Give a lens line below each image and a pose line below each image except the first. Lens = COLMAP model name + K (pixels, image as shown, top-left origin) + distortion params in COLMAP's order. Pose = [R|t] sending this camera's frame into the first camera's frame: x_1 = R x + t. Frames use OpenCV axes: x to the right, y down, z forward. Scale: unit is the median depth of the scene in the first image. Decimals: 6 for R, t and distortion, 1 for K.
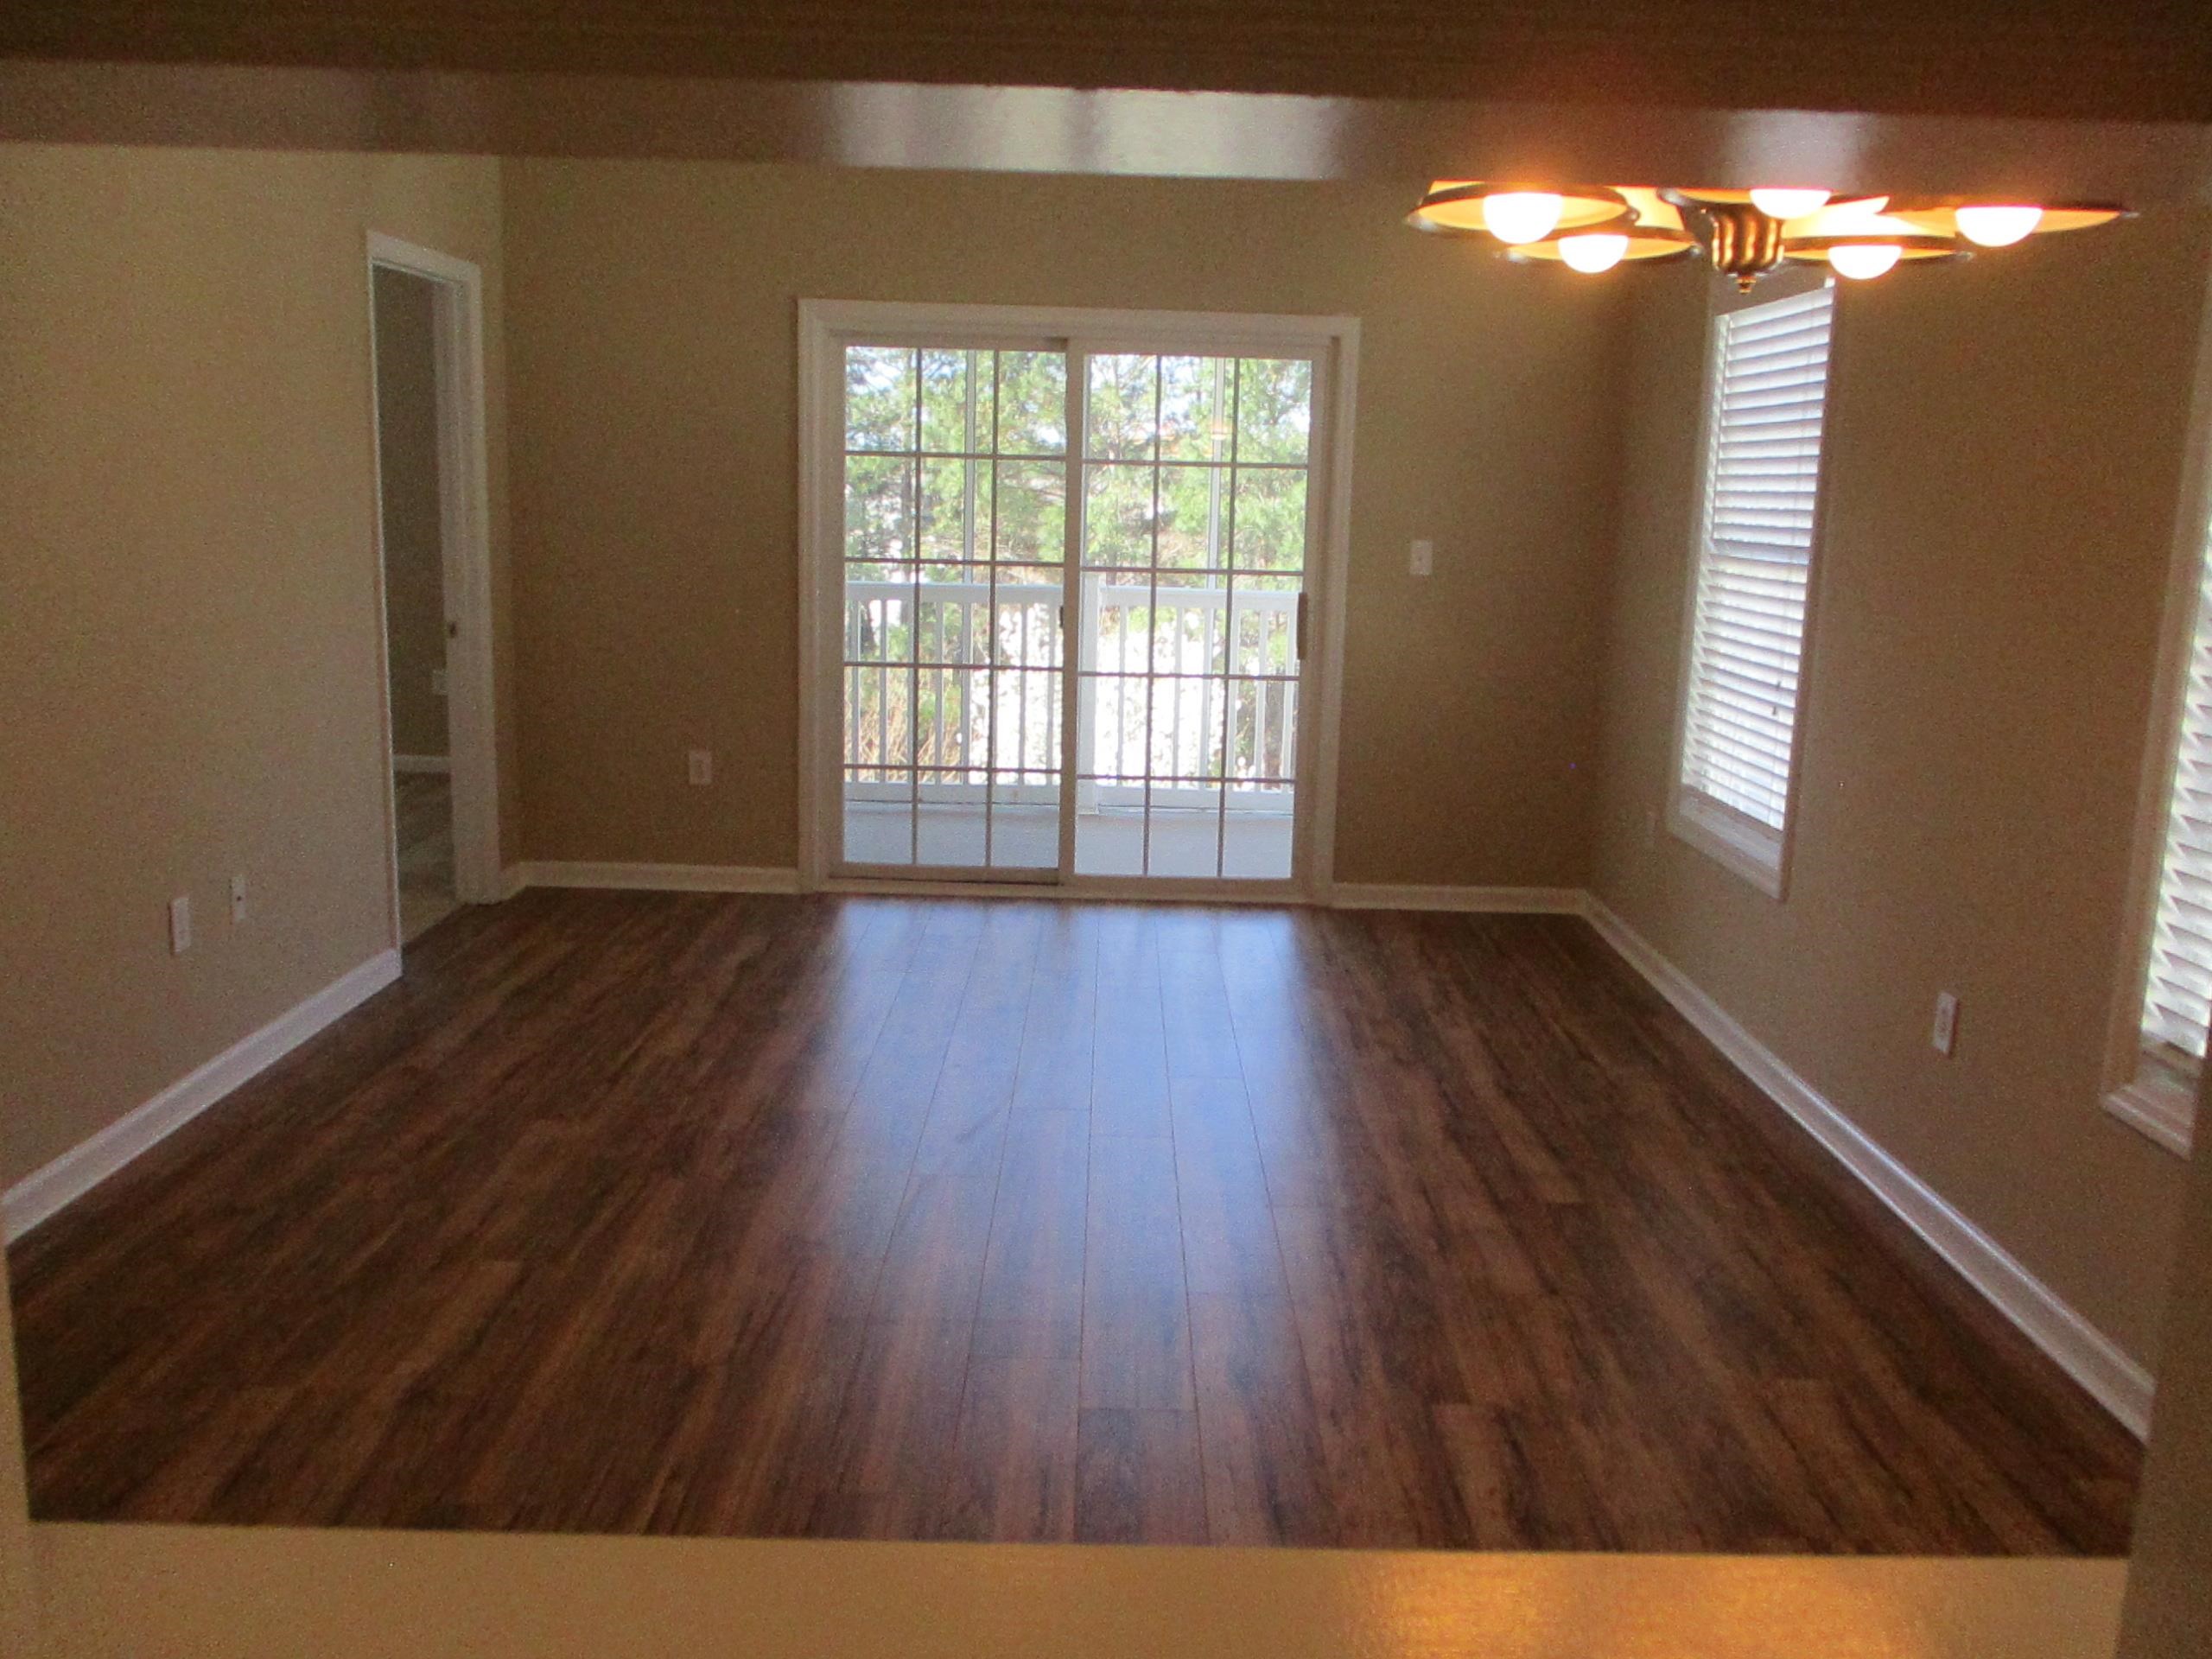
lens RADIAL K [[1877.2, 0, 1106.0], [0, 1877.2, 829.5], [0, 0, 1]] dist [-0.014699, 0.007653]
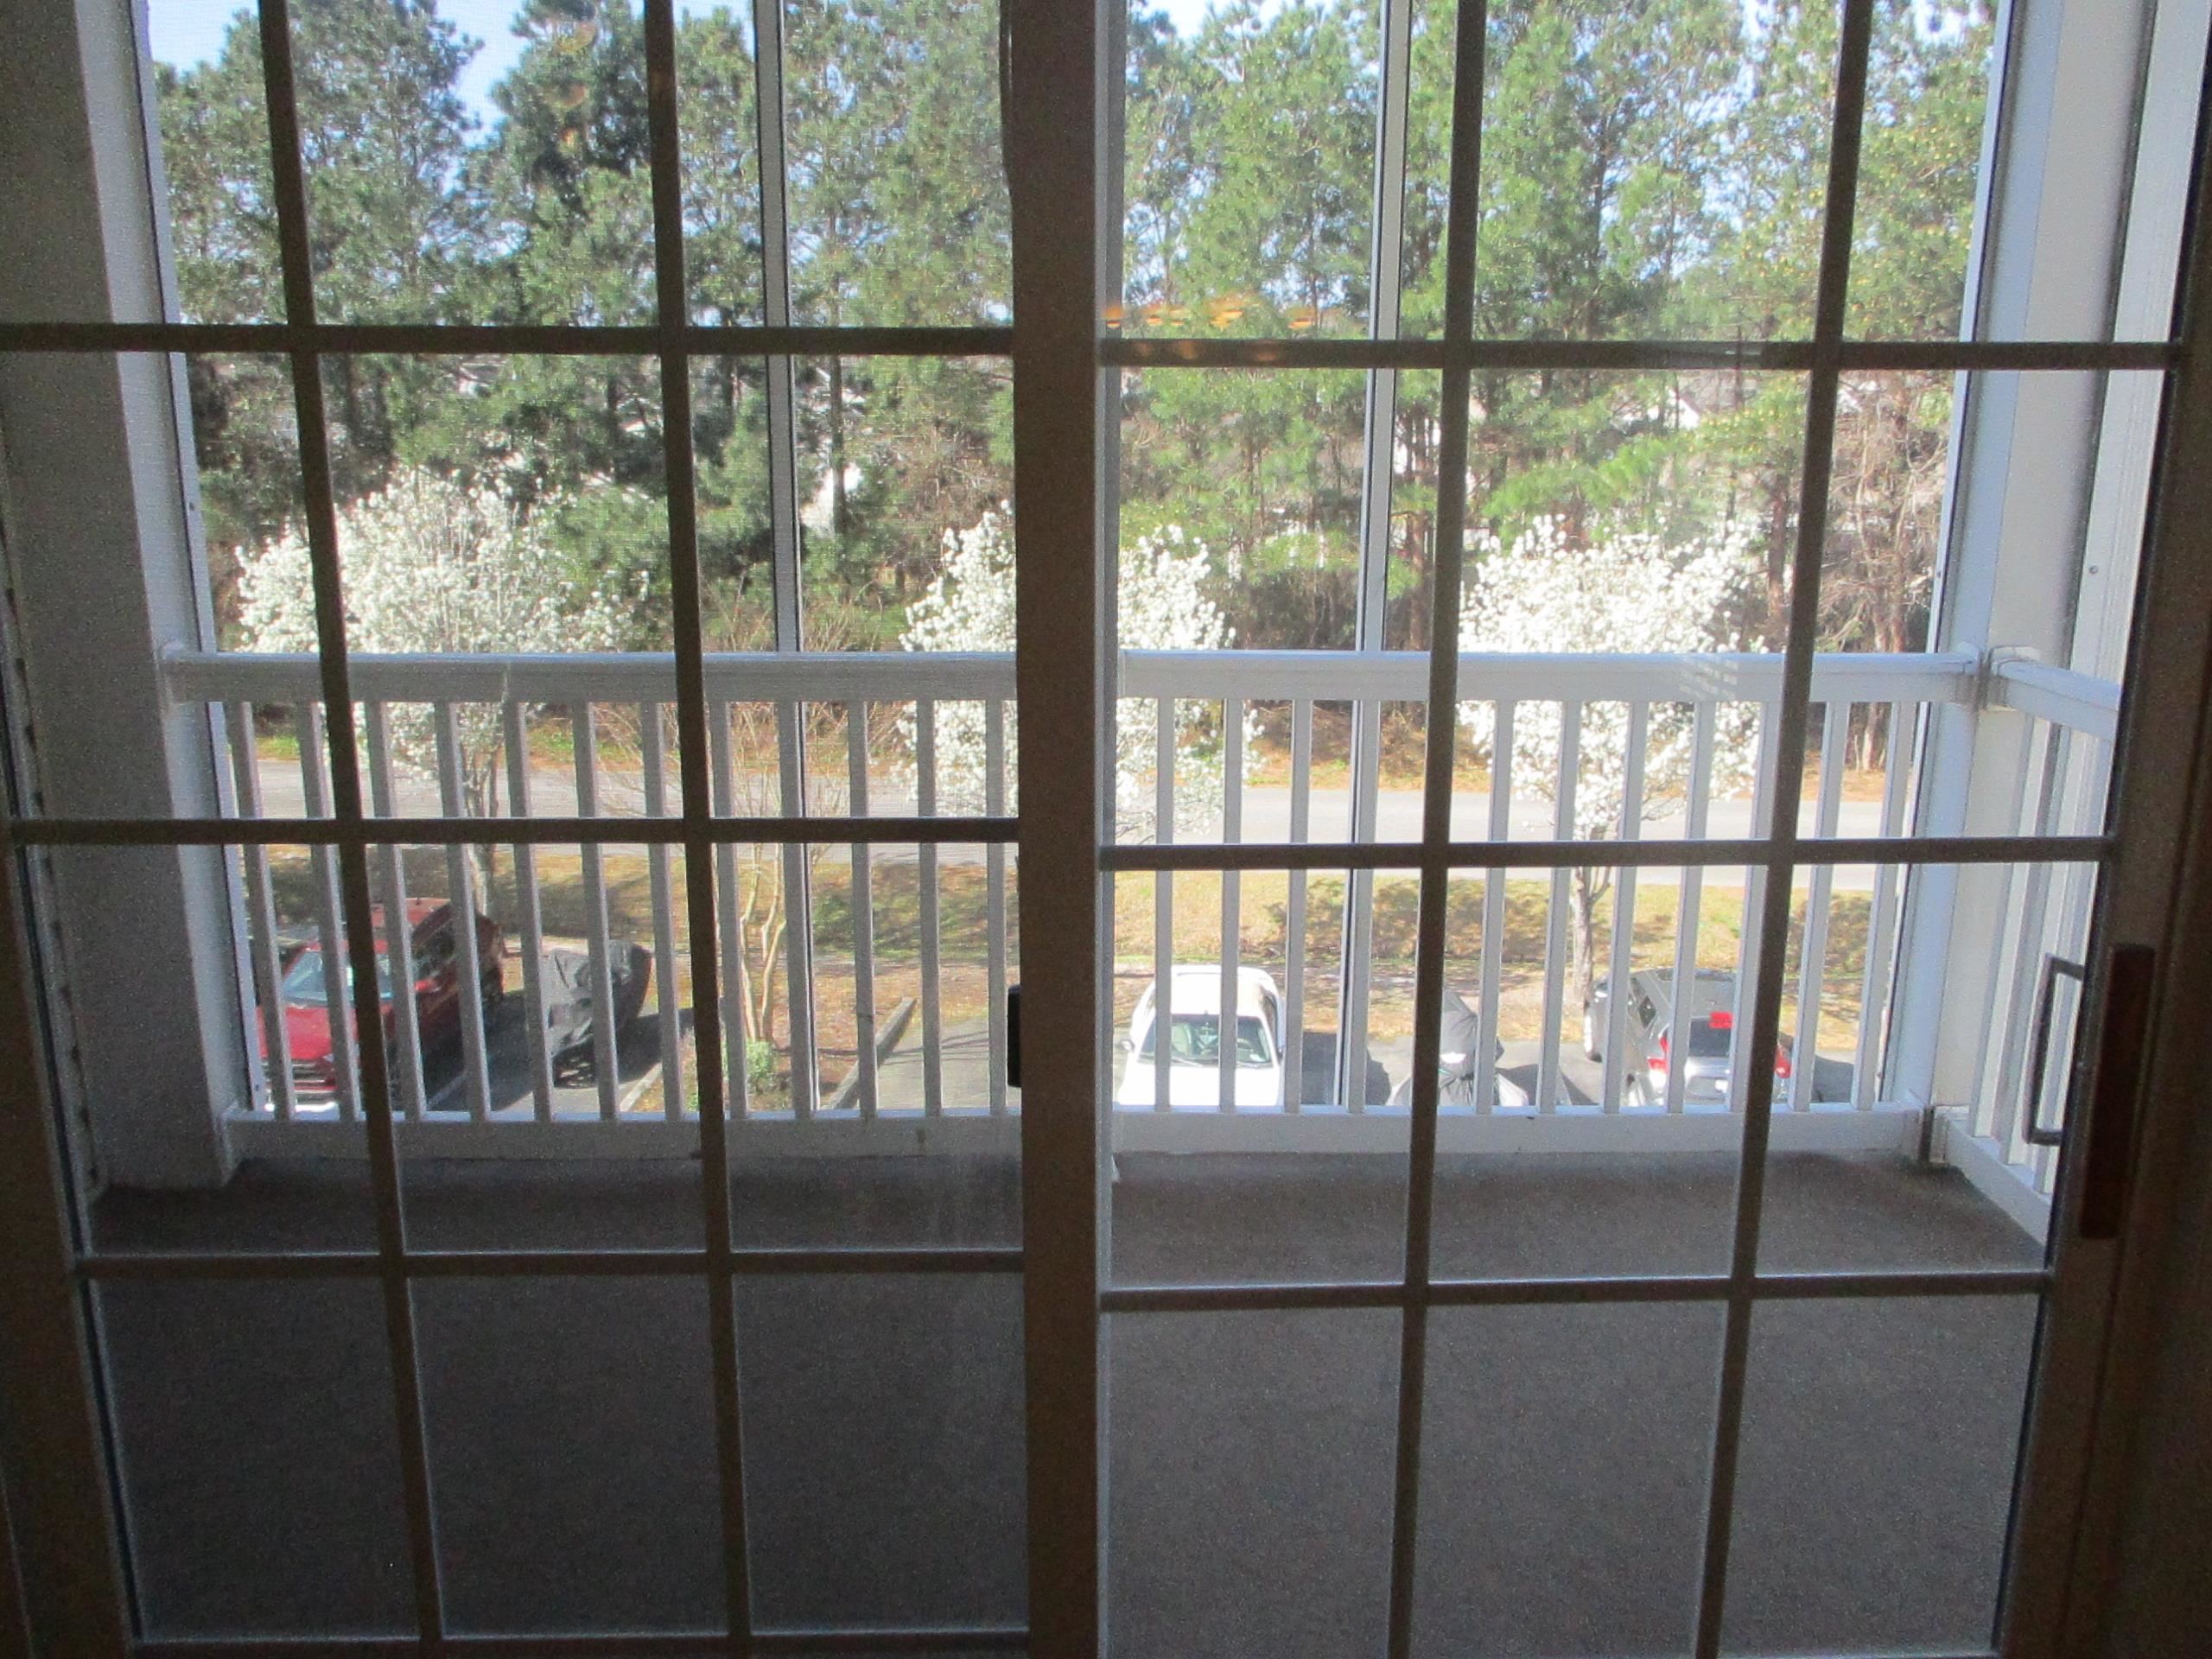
lens RADIAL K [[1877.2, 0, 1106.0], [0, 1877.2, 829.5], [0, 0, 1]] dist [-0.014699, 0.007653]
pose [[0.999497, -0.025152, 0.019310, -0.003028], [0.023902, 0.997763, 0.062424, -0.026954], [-0.020837, -0.061931, 0.997863, 0.135892]]
